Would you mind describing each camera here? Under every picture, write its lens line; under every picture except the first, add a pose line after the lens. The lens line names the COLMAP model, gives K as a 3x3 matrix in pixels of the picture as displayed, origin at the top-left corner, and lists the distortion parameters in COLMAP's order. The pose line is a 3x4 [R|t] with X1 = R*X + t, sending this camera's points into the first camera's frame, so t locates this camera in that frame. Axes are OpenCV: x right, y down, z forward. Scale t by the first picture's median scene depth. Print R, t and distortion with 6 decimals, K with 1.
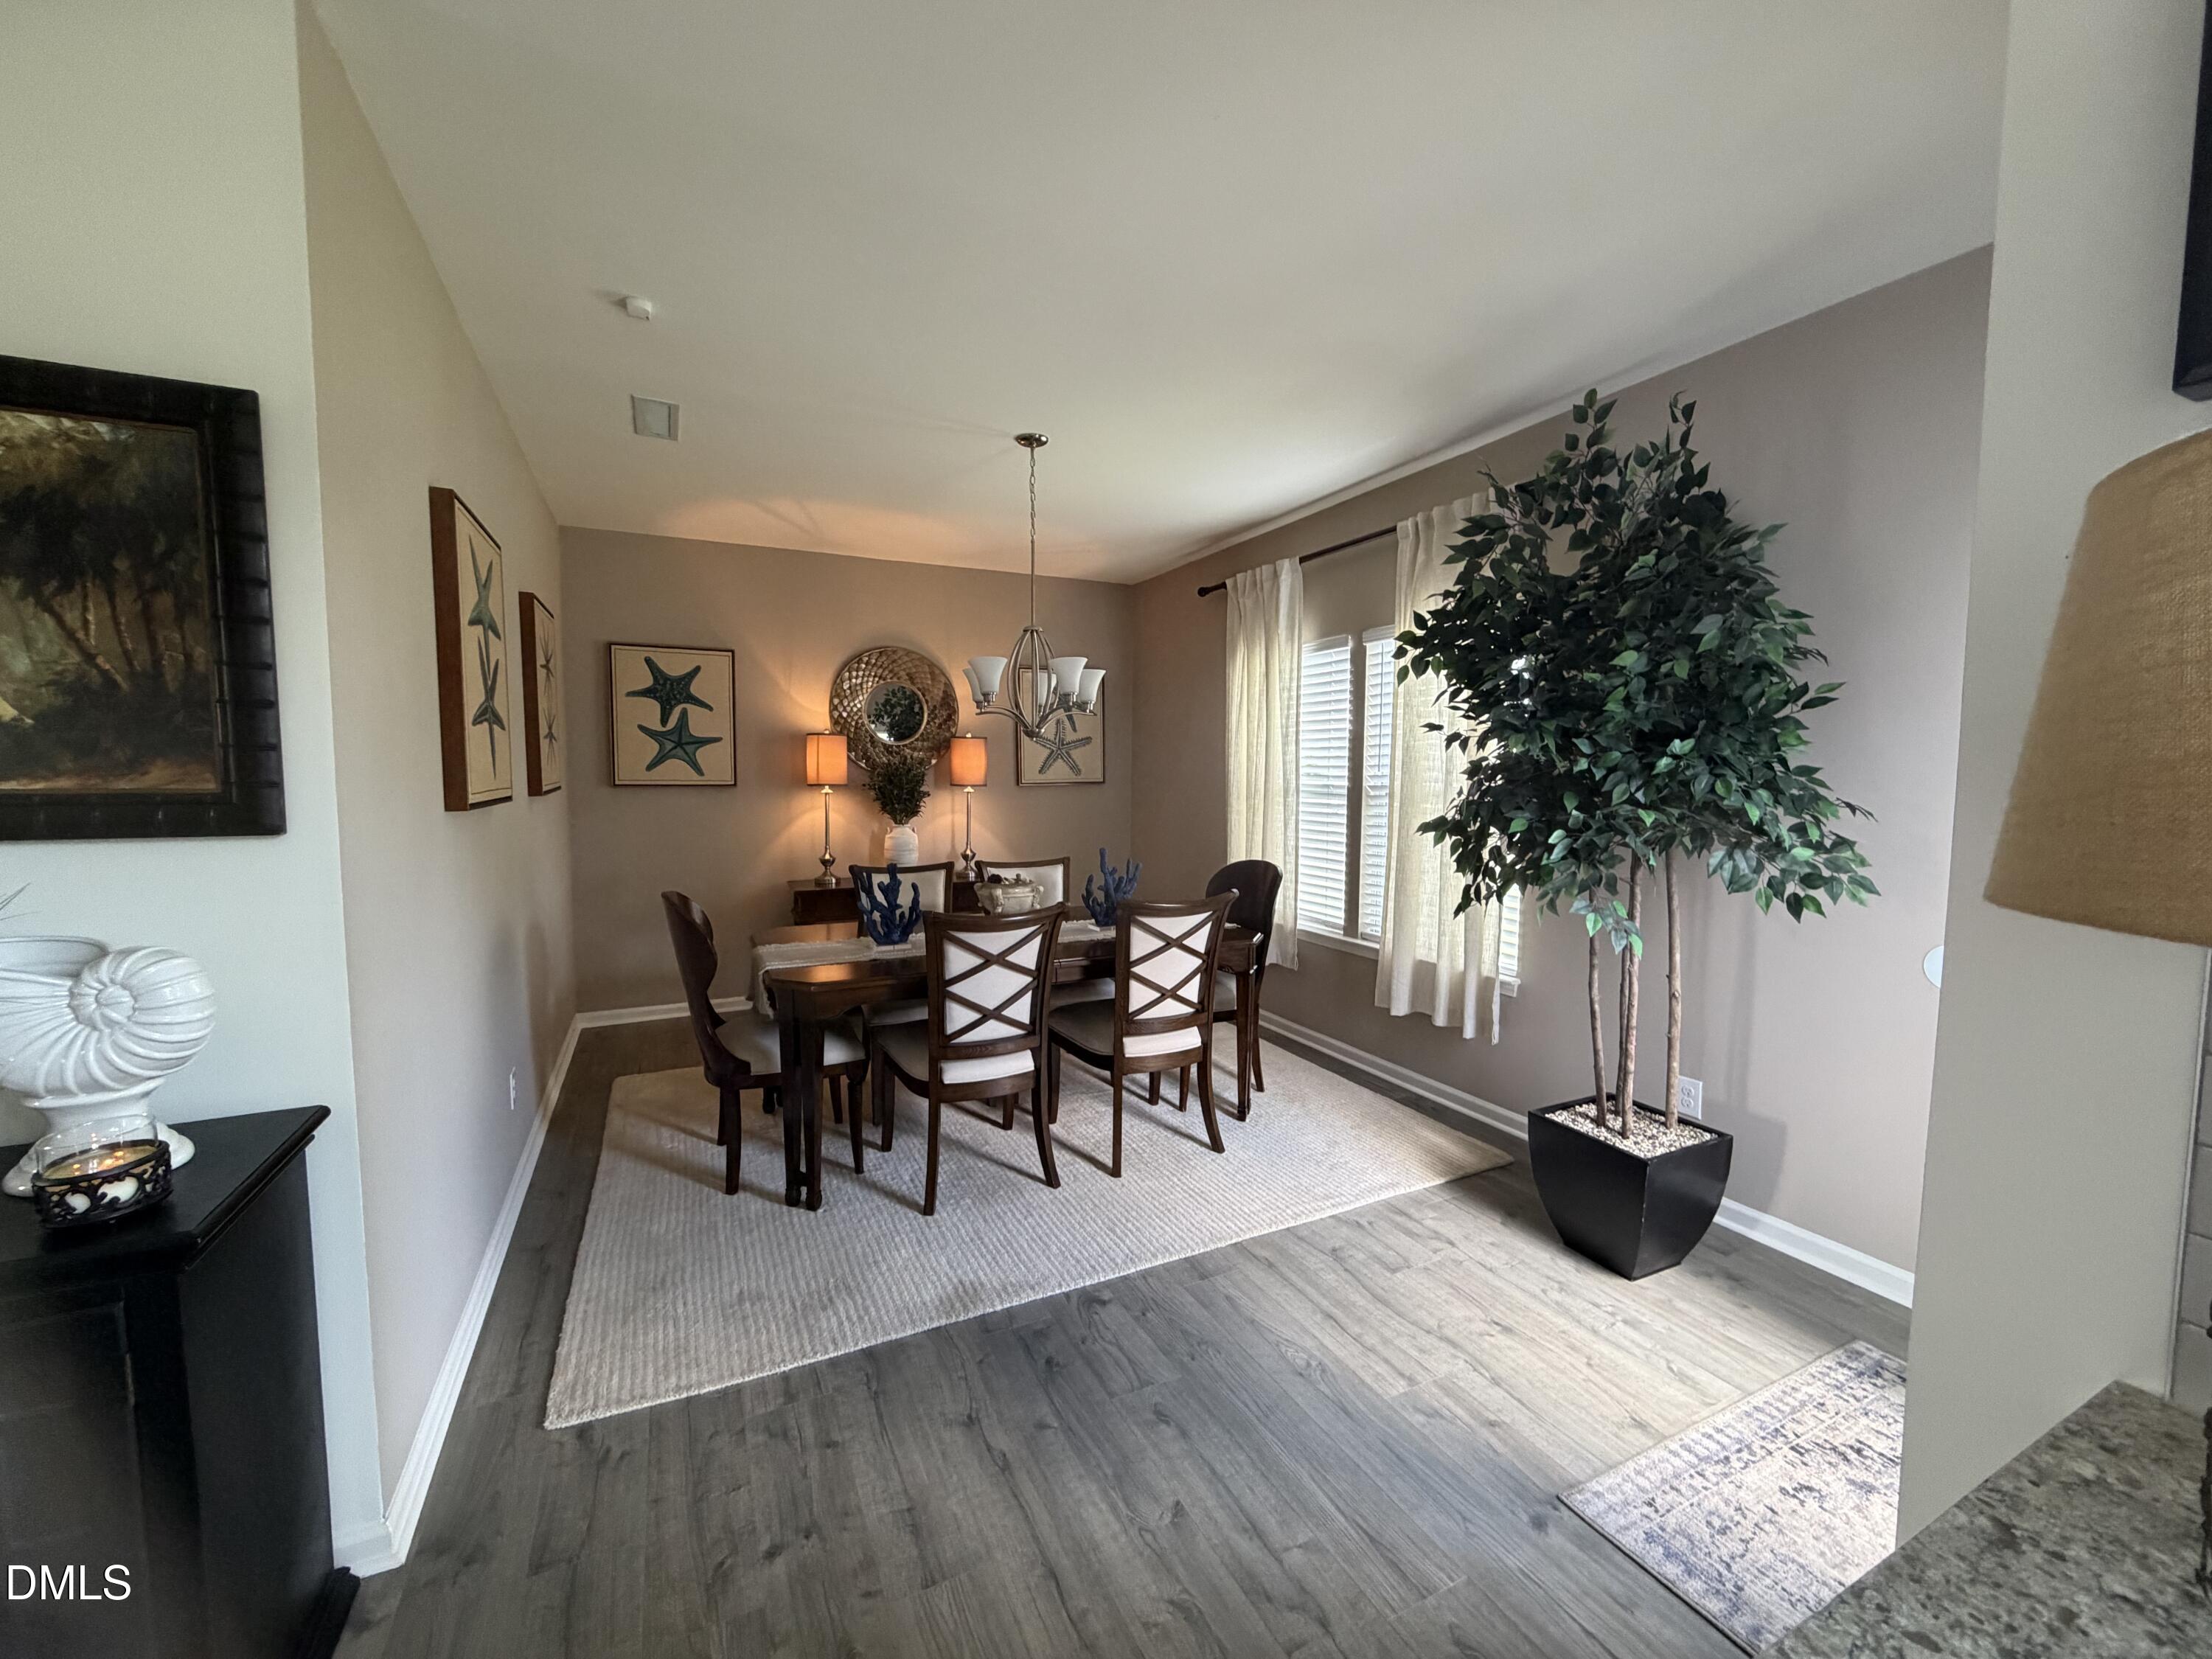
lens RADIAL K [[874.3, 0, 1100.7], [0, 874.3, 830.0], [0, 0, 1]] dist [-0.002520, -0.000183]
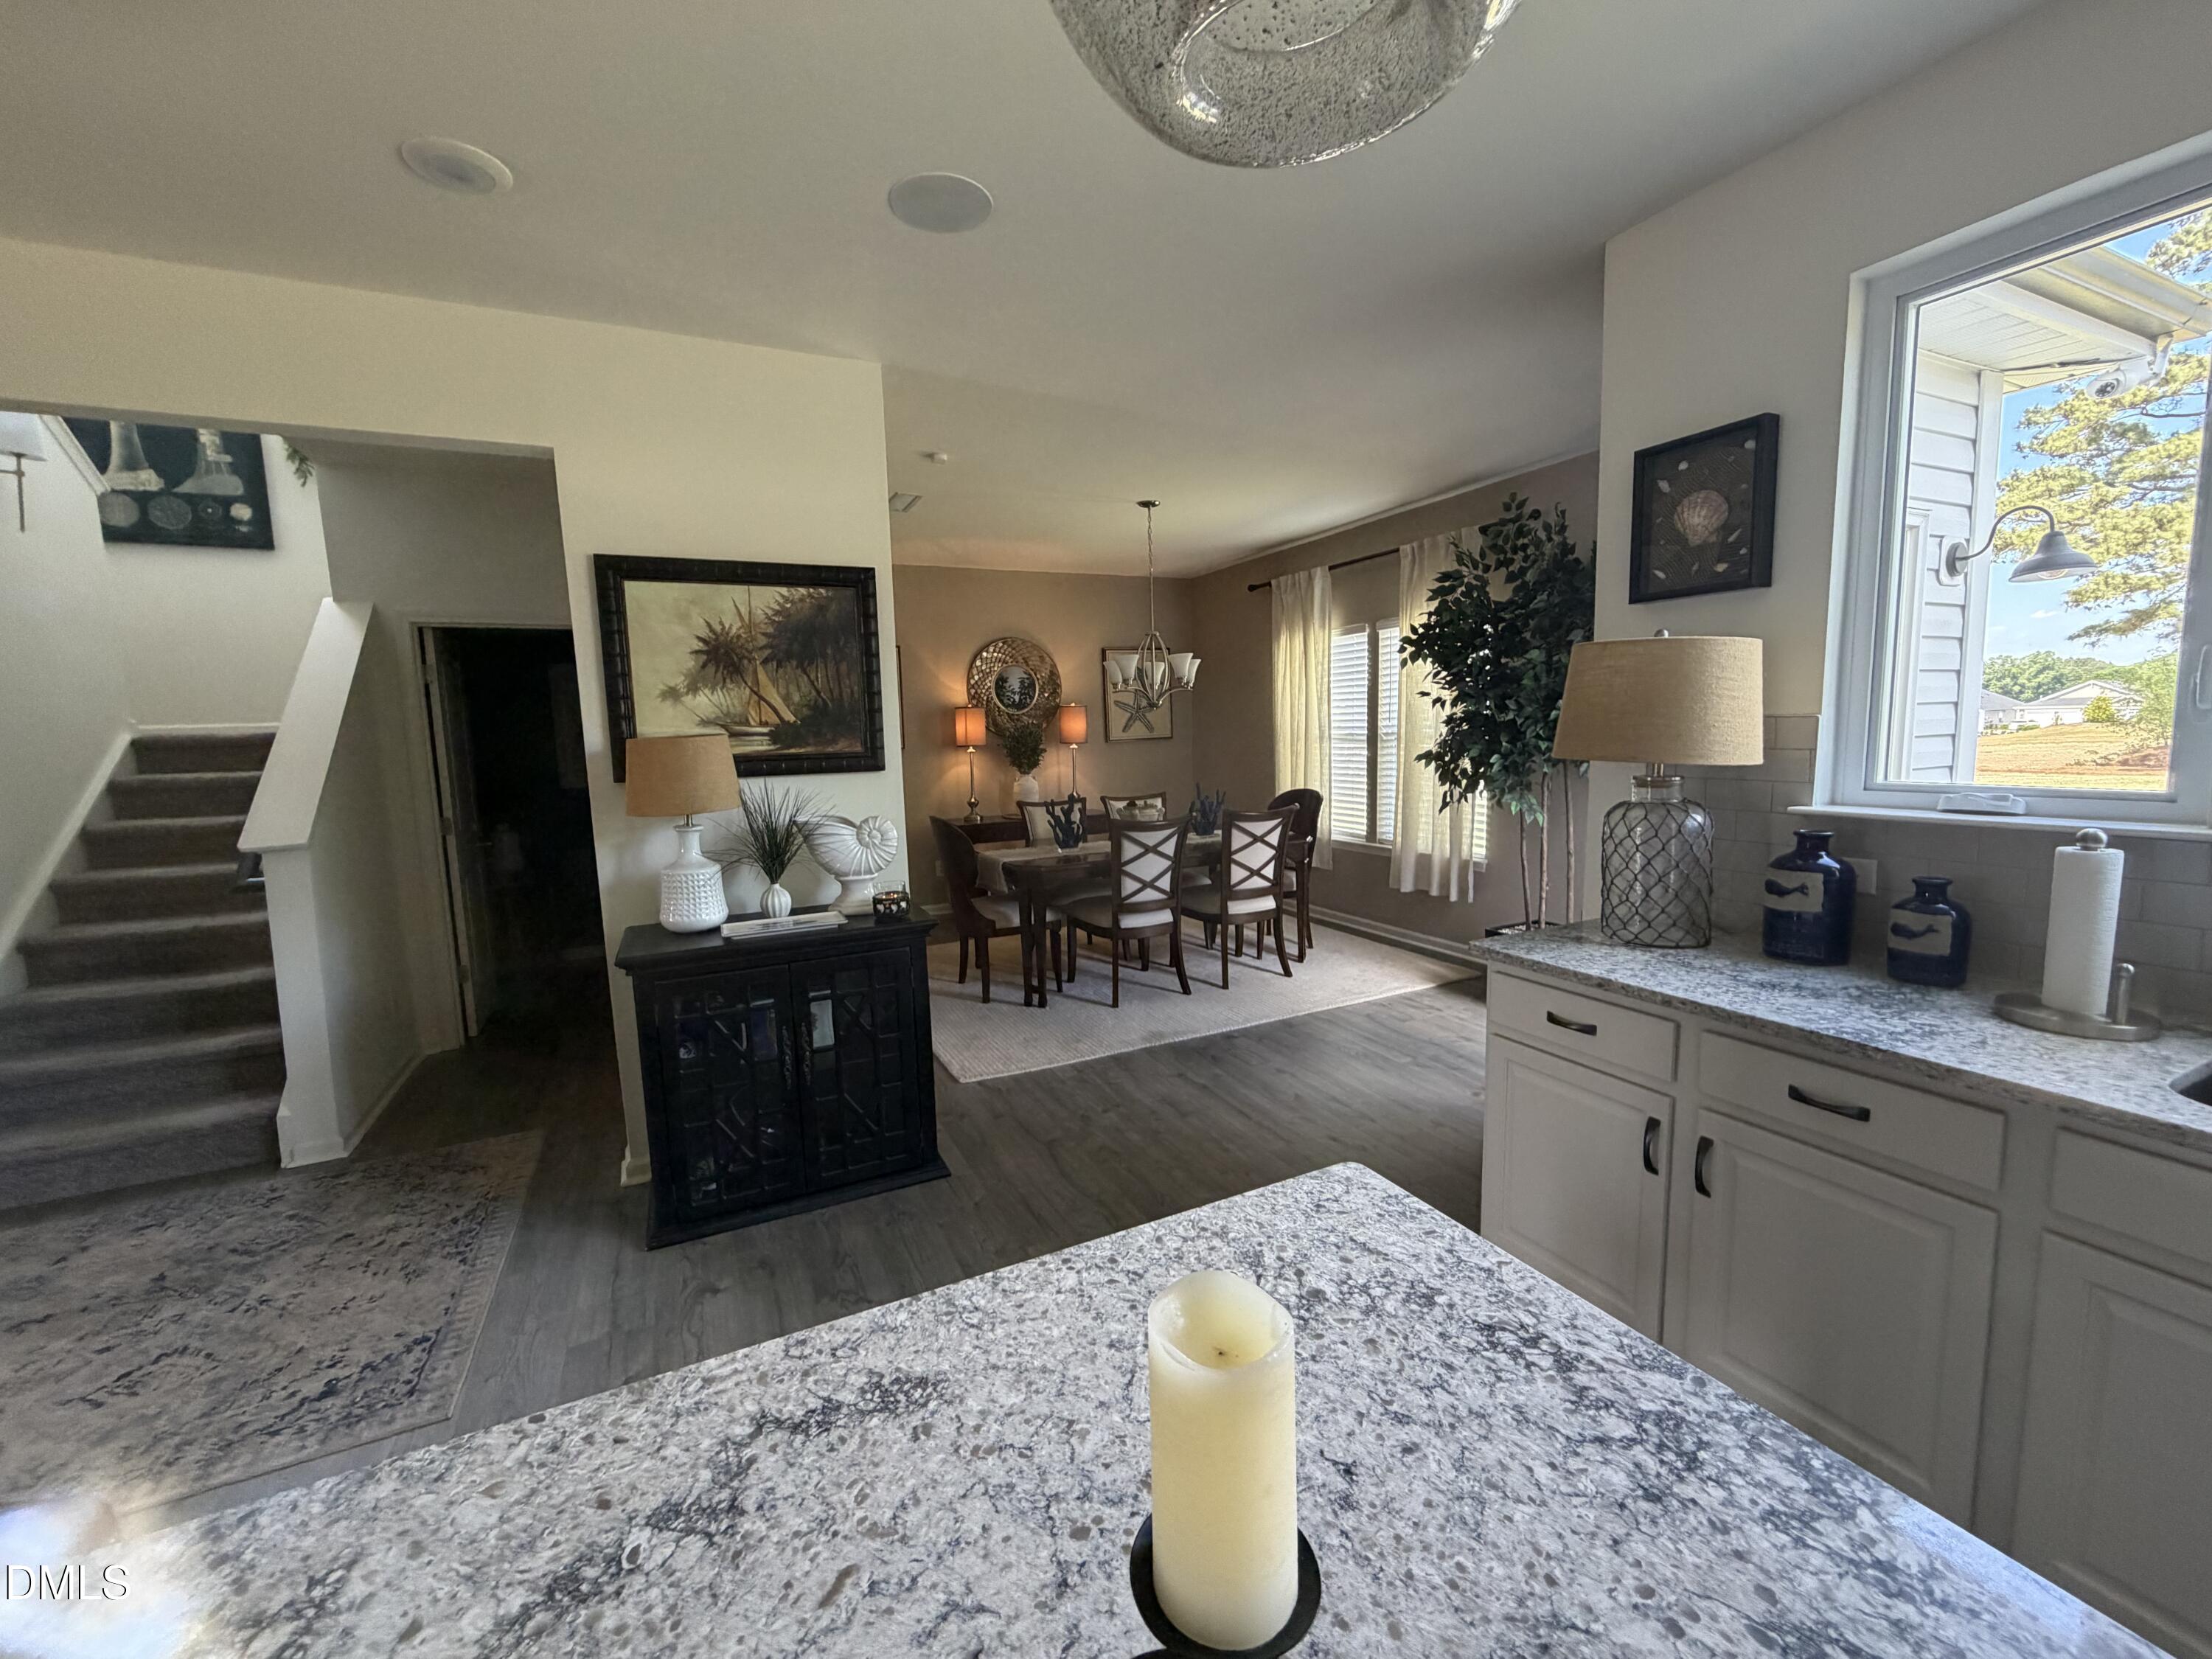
lens RADIAL K [[883.4, 0, 1101.4], [0, 883.4, 828.0], [0, 0, 1]] dist [0.000642, -0.000033]
pose [[0.999472, -0.031583, -0.007677, -0.201751], [0.031896, 0.998484, 0.044852, 0.034485], [0.006248, -0.045074, 0.998964, -0.621605]]
